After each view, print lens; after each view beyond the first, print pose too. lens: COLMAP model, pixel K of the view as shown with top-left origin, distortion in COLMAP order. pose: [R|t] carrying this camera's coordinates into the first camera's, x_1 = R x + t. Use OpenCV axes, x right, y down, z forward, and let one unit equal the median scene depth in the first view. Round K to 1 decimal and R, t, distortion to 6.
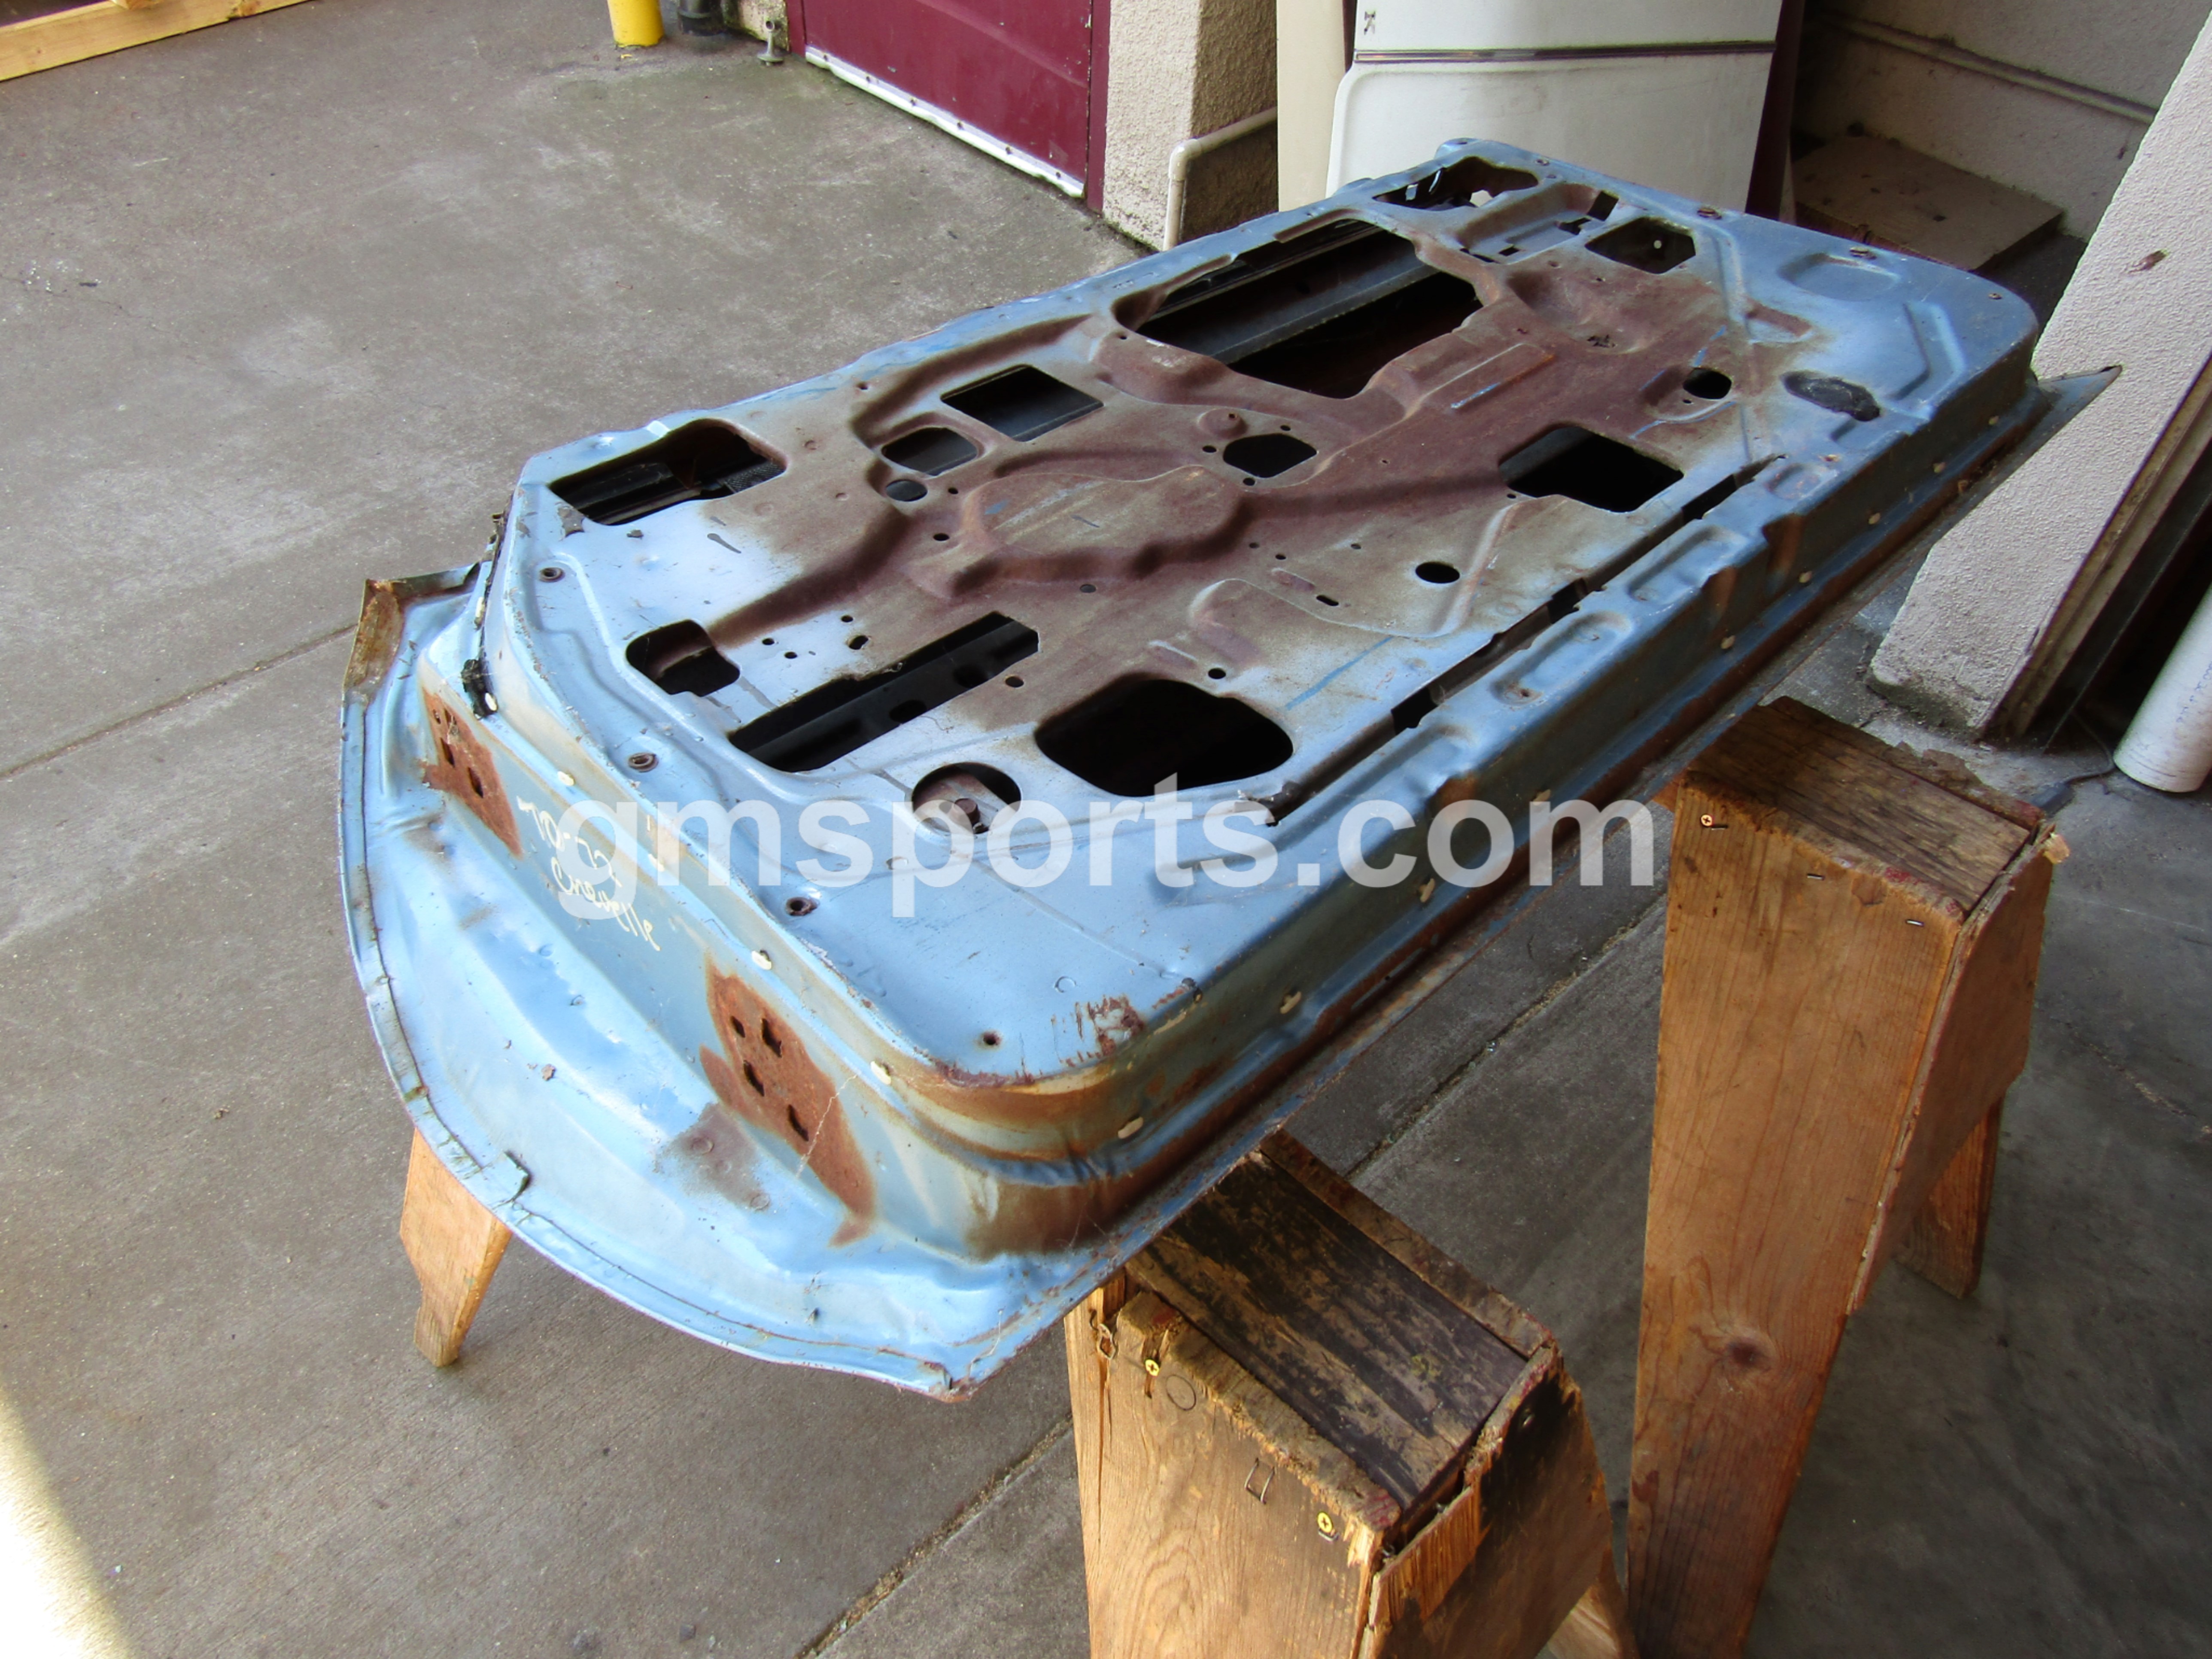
lens RADIAL K [[1571.0, 0, 1099.2], [0, 1571.0, 830.9], [0, 0, 1]] dist [-0.000969, -0.007078]
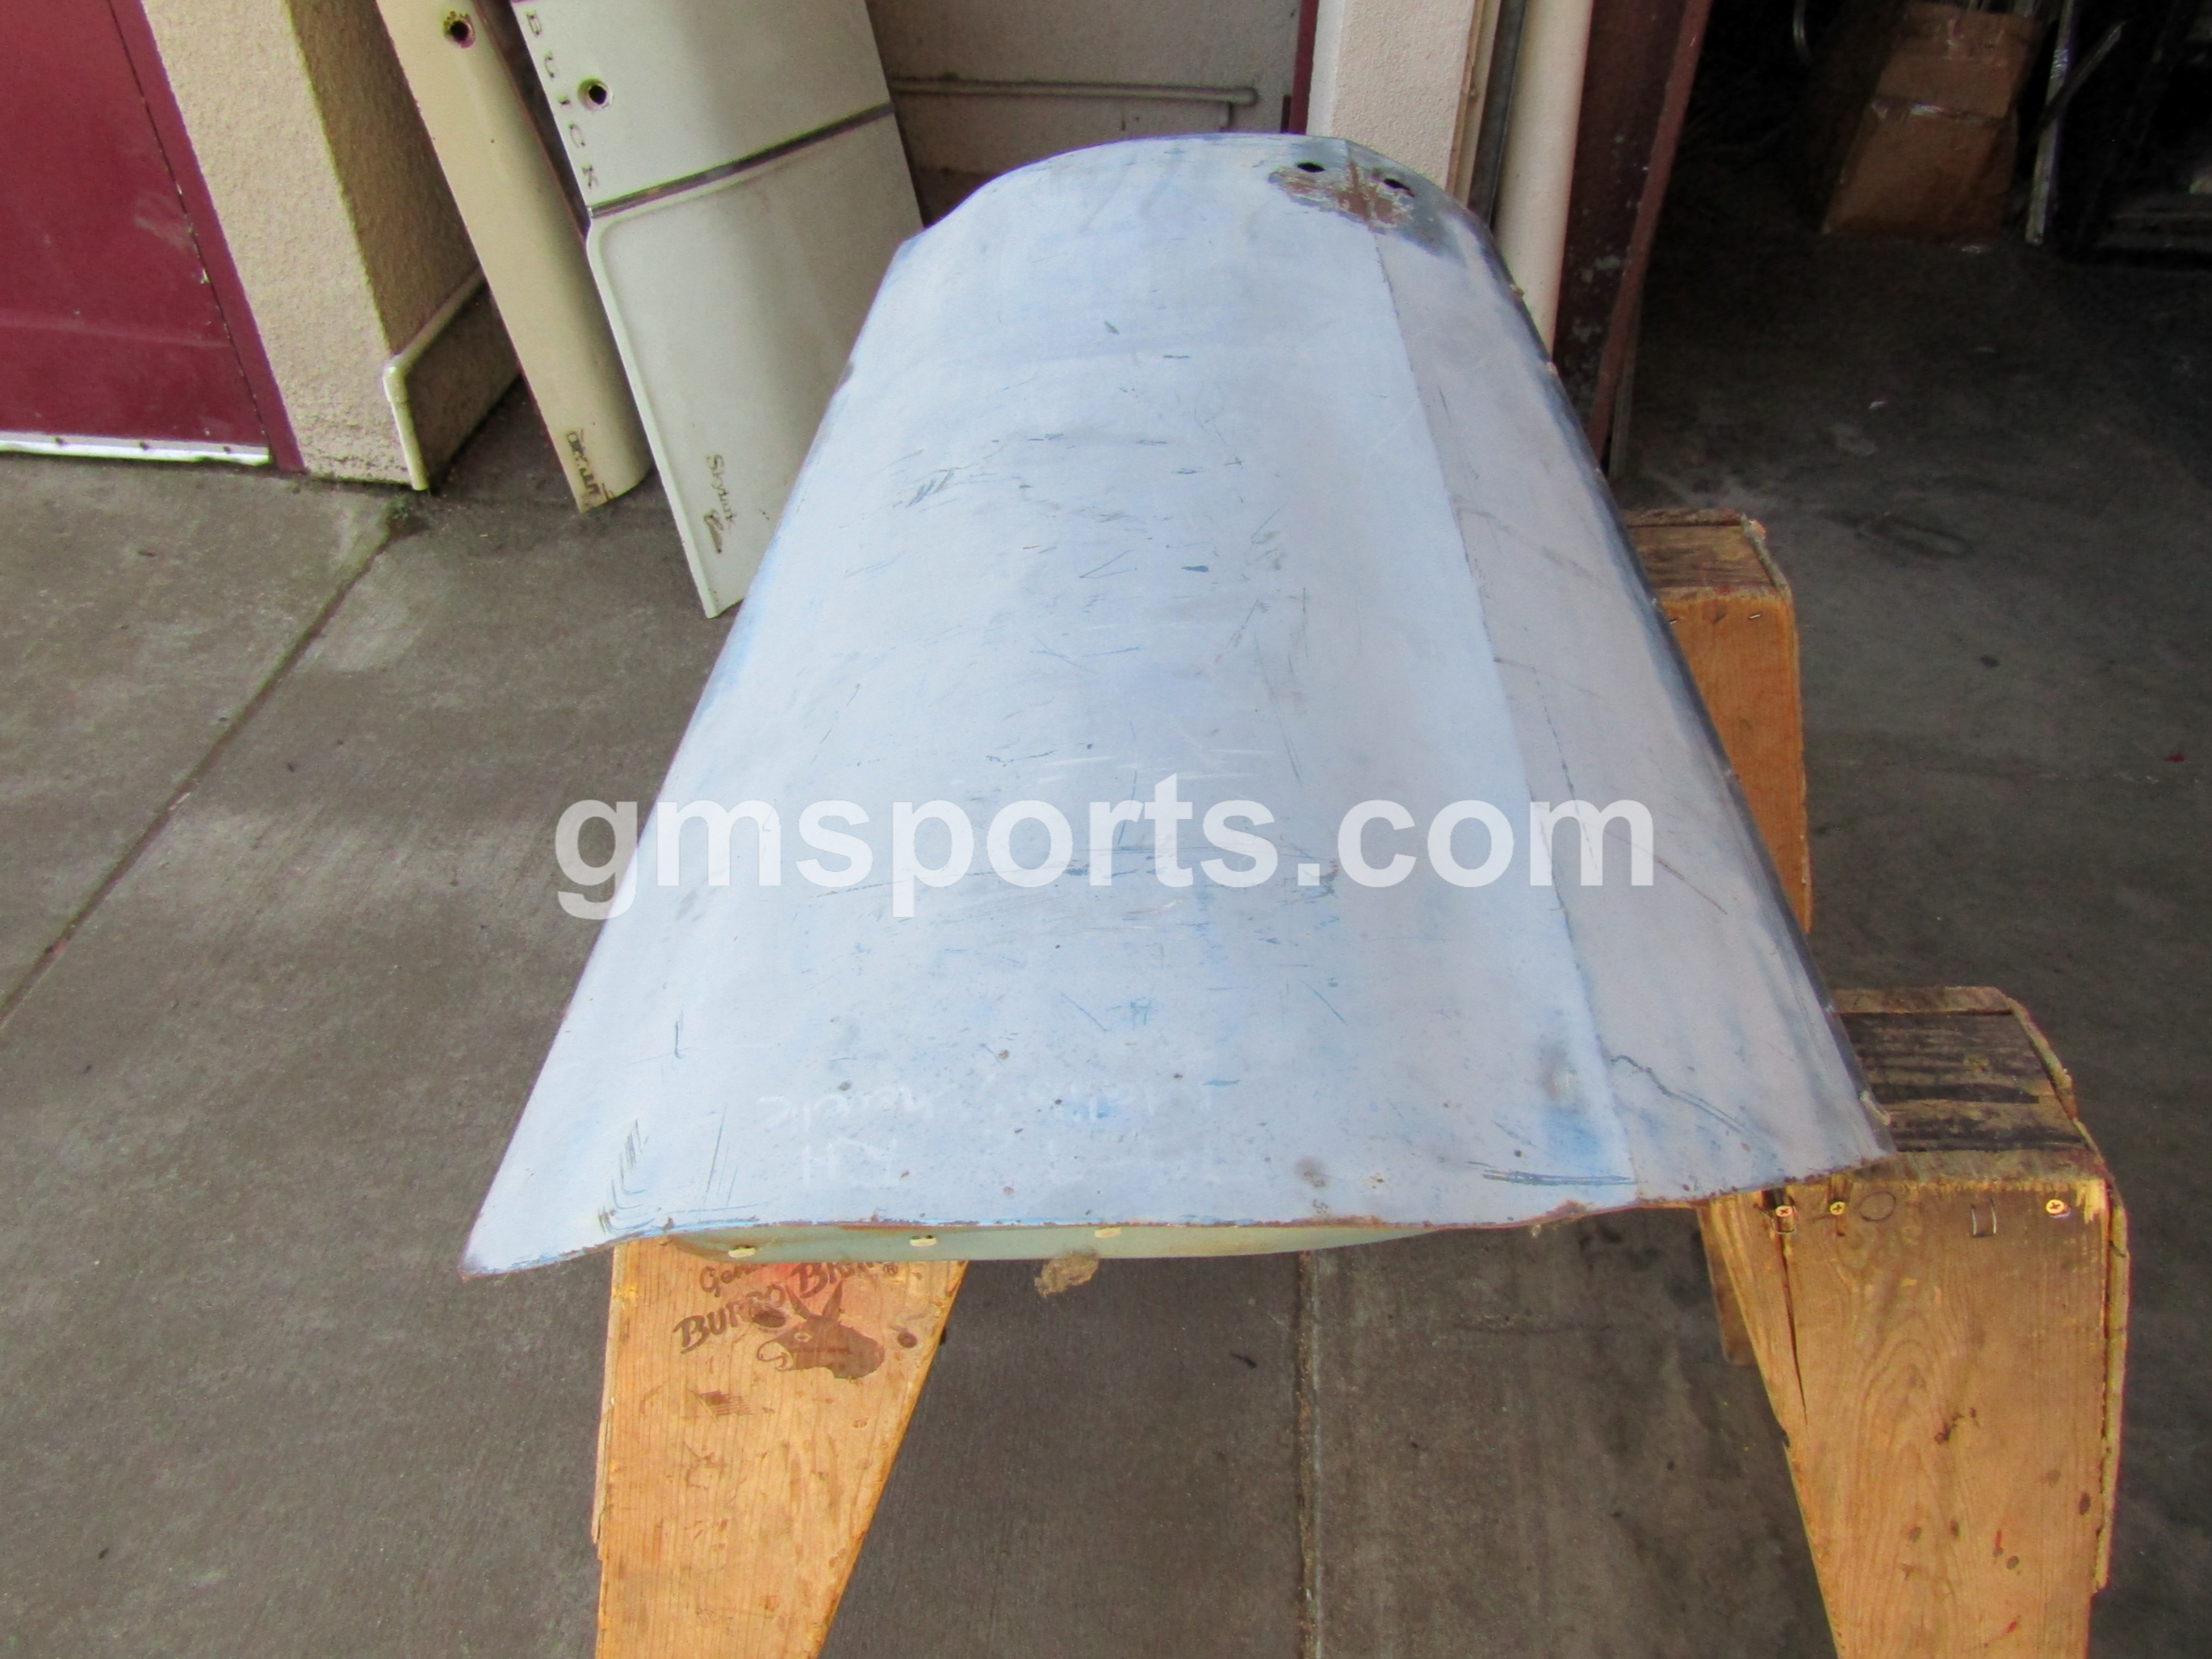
lens RADIAL K [[1568.3, 0, 1095.7], [0, 1568.3, 830.4], [0, 0, 1]] dist [-0.000021, -0.006120]
pose [[0.745790, -0.460543, 0.481349, -0.246811], [0.493102, 0.867466, 0.065971, -0.072472], [-0.447937, 0.188154, 0.874043, 0.084703]]
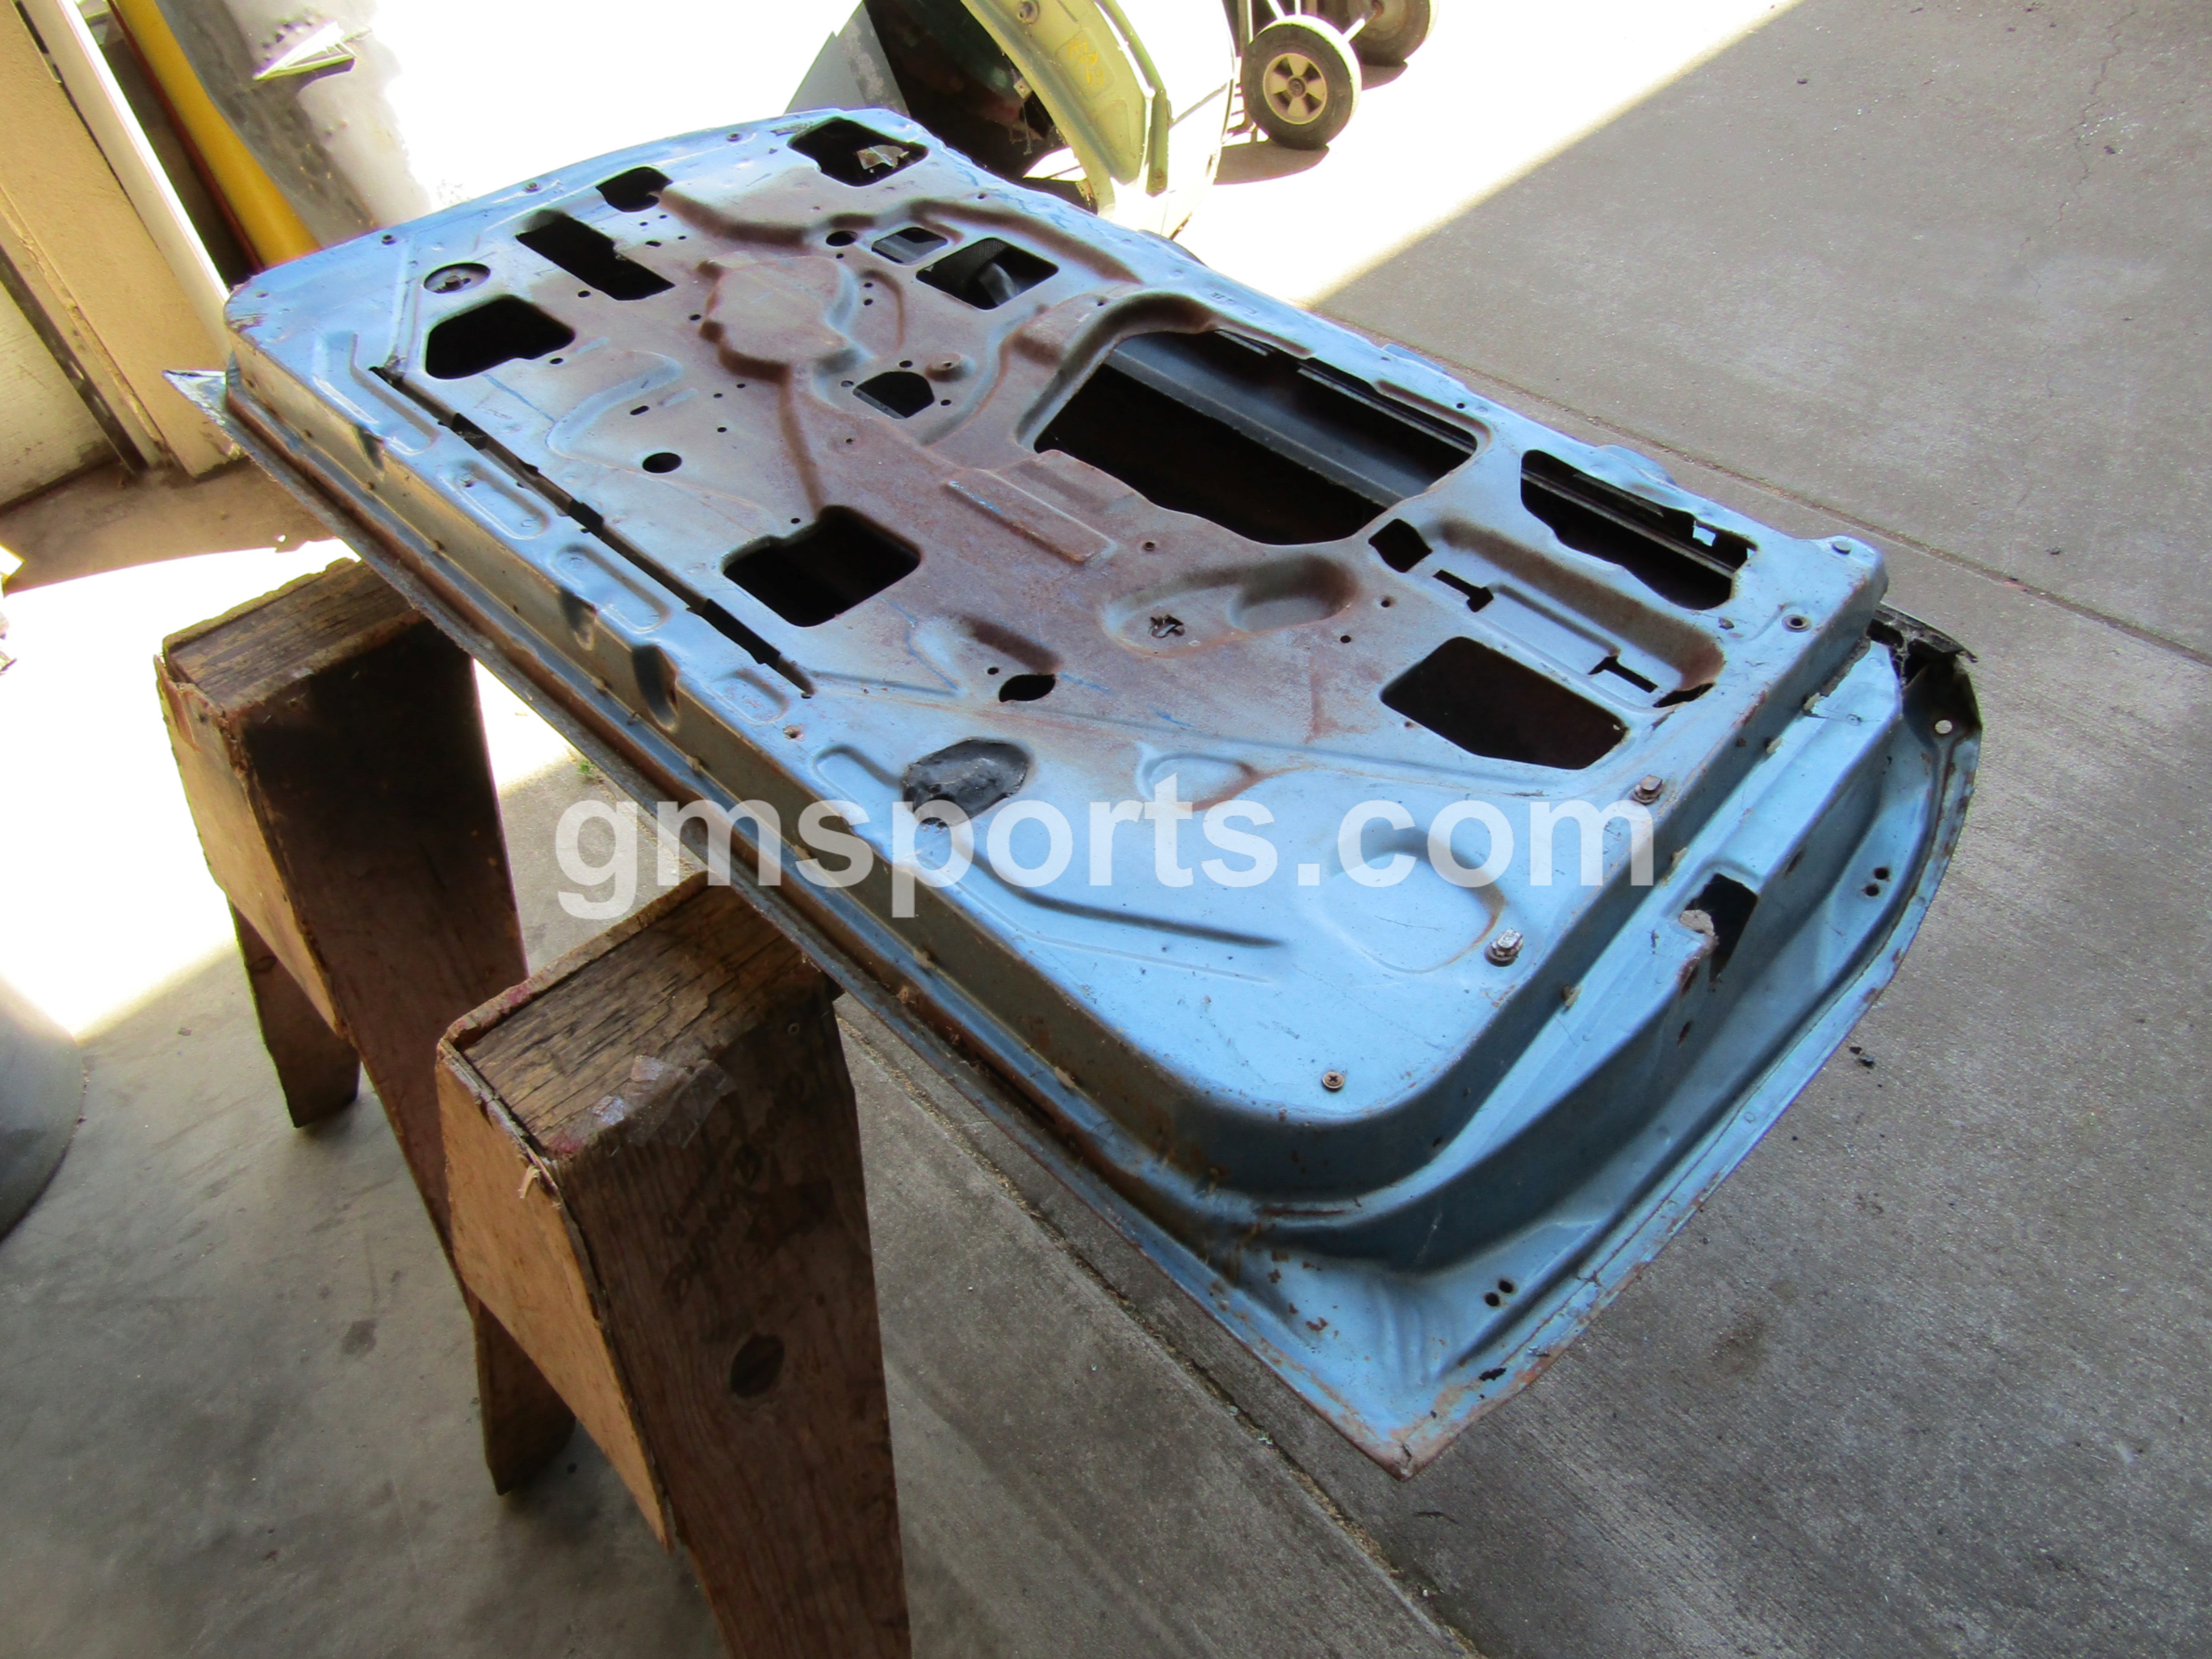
lens RADIAL K [[1520.4, 0, 1064.9], [0, 1520.4, 866.7], [0, 0, 1]] dist [-0.020673, 0.000715]
pose [[-0.046082, 0.723126, -0.689178, 0.503534], [-0.612159, 0.524746, 0.591526, -0.361251], [0.789391, 0.449145, 0.418487, 0.383918]]
